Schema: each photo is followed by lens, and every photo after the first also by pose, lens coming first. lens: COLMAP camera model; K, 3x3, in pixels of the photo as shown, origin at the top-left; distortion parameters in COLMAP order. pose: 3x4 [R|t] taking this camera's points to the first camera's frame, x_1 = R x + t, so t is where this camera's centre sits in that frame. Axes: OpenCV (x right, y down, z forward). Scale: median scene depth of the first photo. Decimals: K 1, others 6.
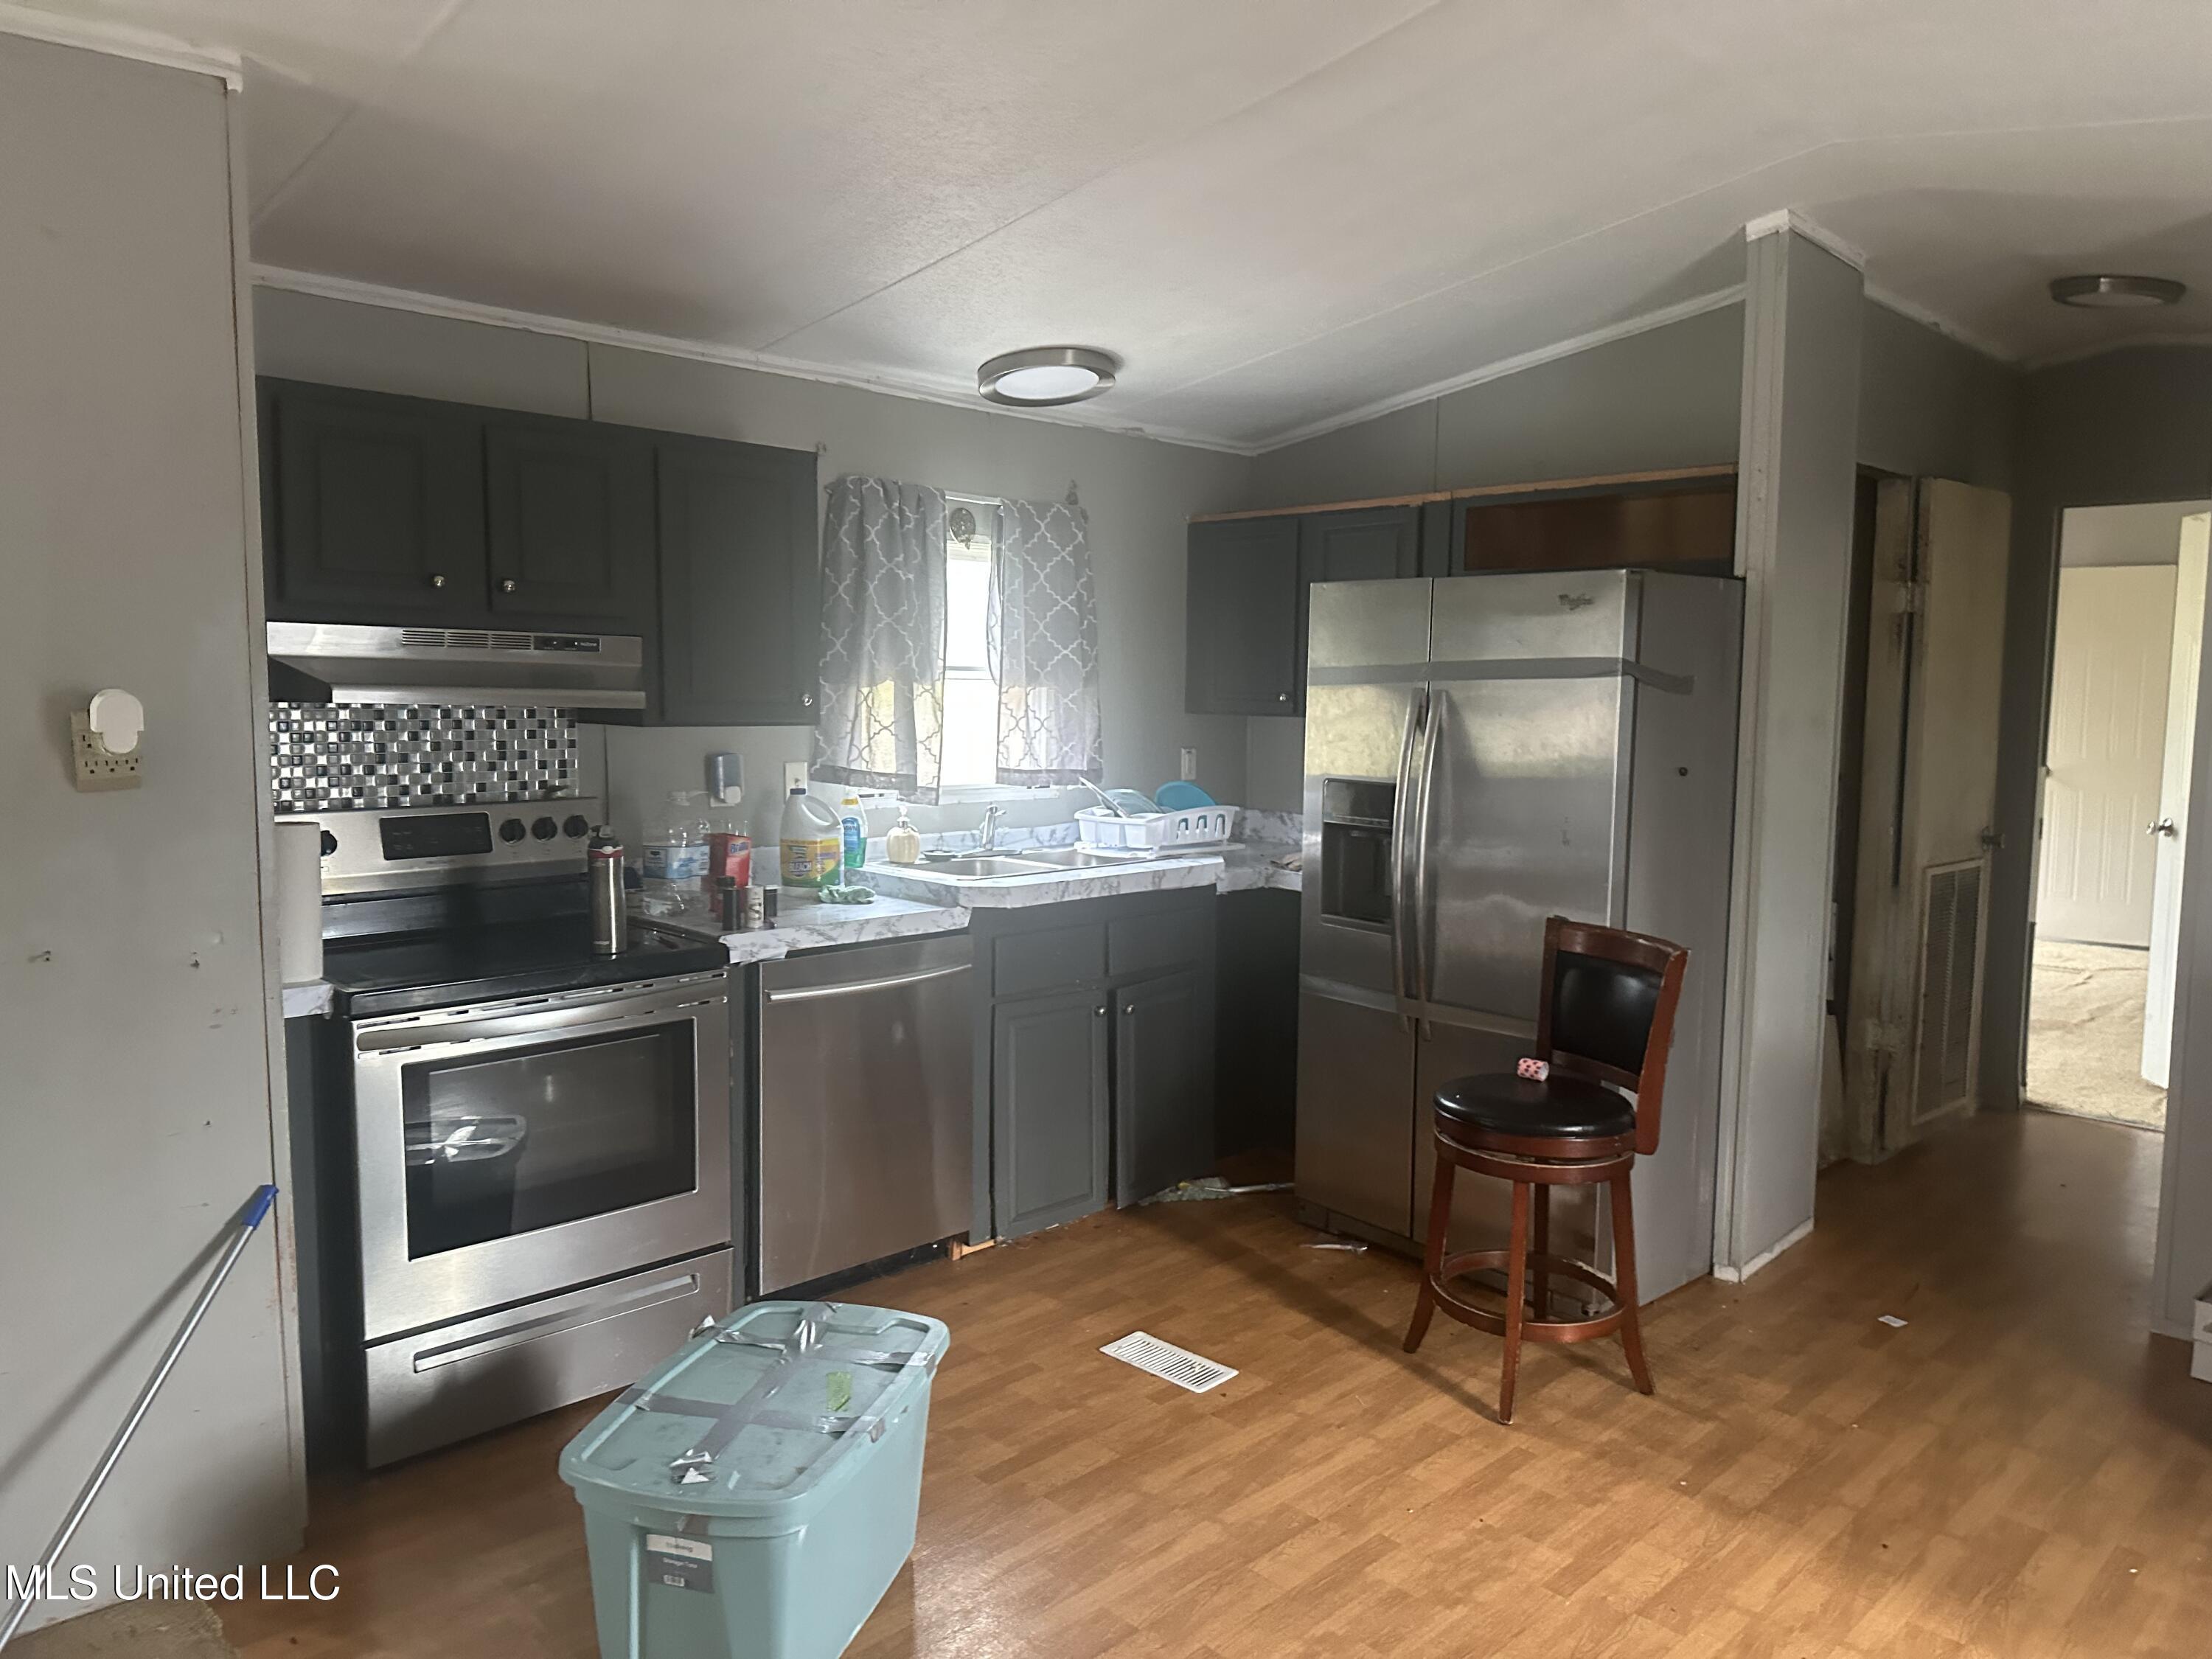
lens RADIAL K [[1569.6, 0, 1102.7], [0, 1569.6, 823.5], [0, 0, 1]] dist [0.011100, -0.000573]
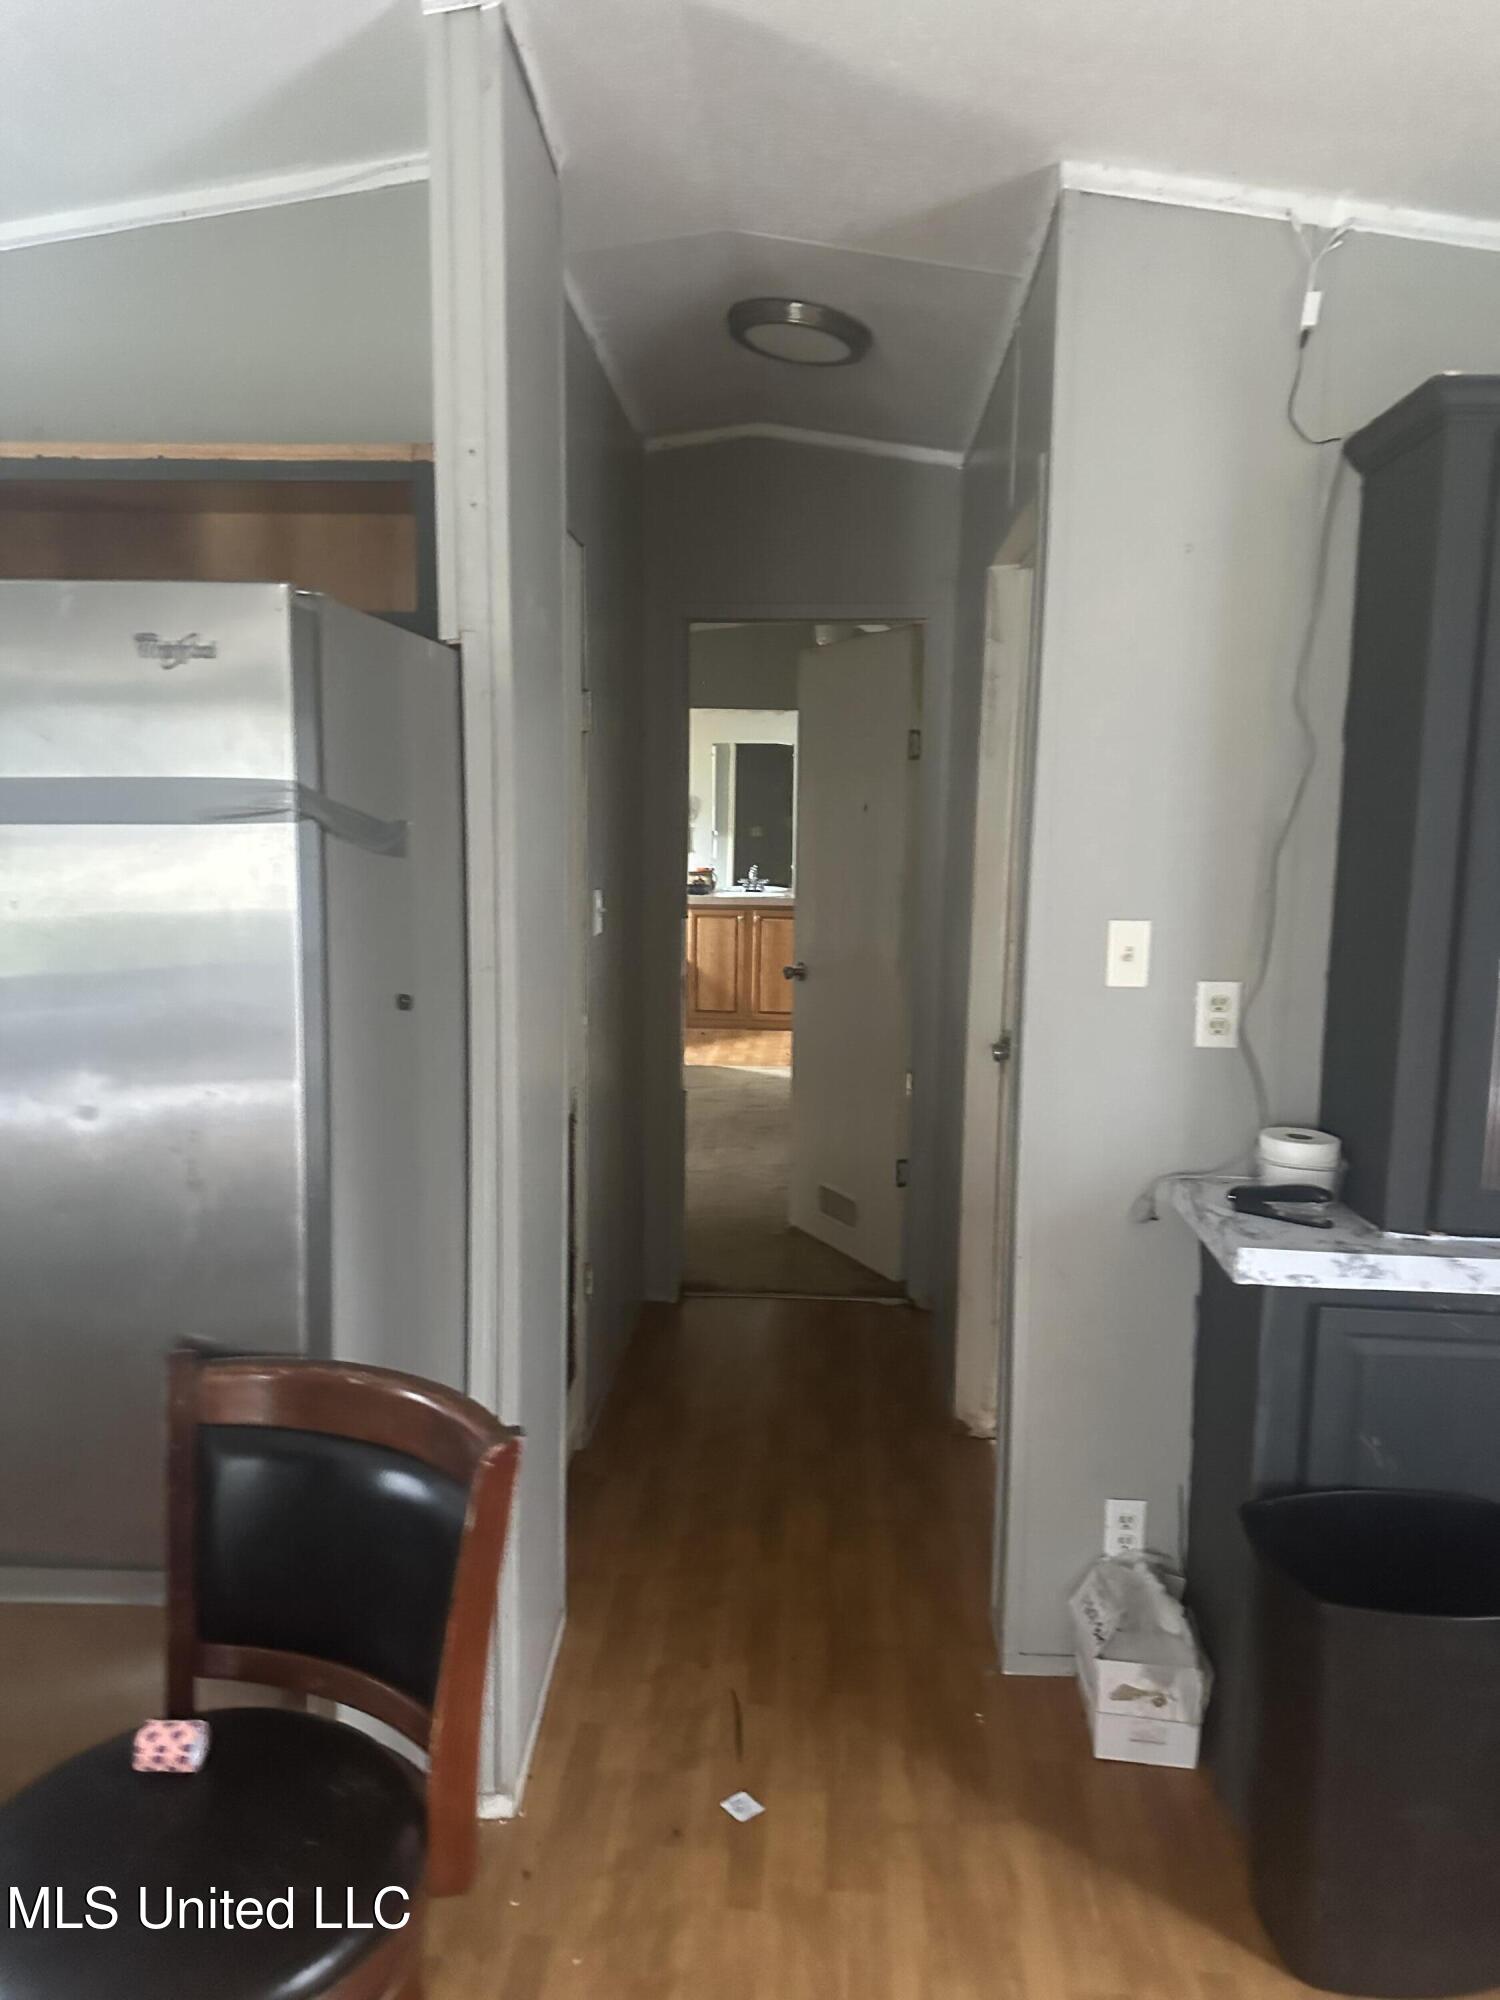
lens RADIAL K [[1419.2, 0, 737.4], [0, 1419.2, 998.0], [0, 0, 1]] dist [0.011100, -0.000573]
pose [[0.736759, -0.083787, 0.670944, 0.133323], [0.059207, 0.996475, 0.059425, -0.056123], [-0.673558, -0.004057, 0.739123, 0.574753]]
